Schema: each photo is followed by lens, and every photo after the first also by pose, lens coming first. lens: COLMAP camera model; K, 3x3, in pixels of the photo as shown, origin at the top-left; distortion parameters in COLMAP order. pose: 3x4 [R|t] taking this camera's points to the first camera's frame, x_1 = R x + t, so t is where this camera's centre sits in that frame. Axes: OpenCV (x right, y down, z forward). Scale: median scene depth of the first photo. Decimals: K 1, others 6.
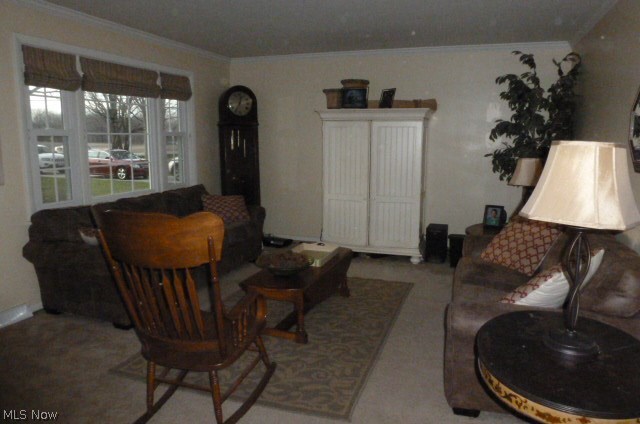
lens RADIAL K [[459.7, 0, 320.0], [0, 459.7, 212.0], [0, 0, 1]] dist [-0.052691, 0.001255]
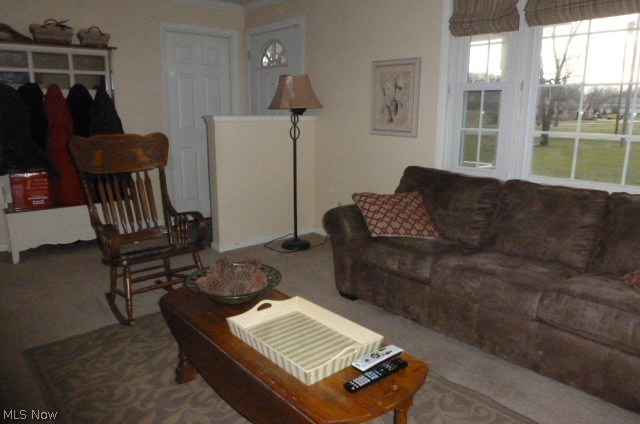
lens RADIAL K [[459.7, 0, 320.0], [0, 459.7, 212.0], [0, 0, 1]] dist [-0.052691, 0.001255]
pose [[-0.505616, 0.185446, -0.842593, 0.372086], [-0.140374, 0.945930, 0.292424, -0.180514], [0.851262, 0.266132, -0.452245, 1.352273]]
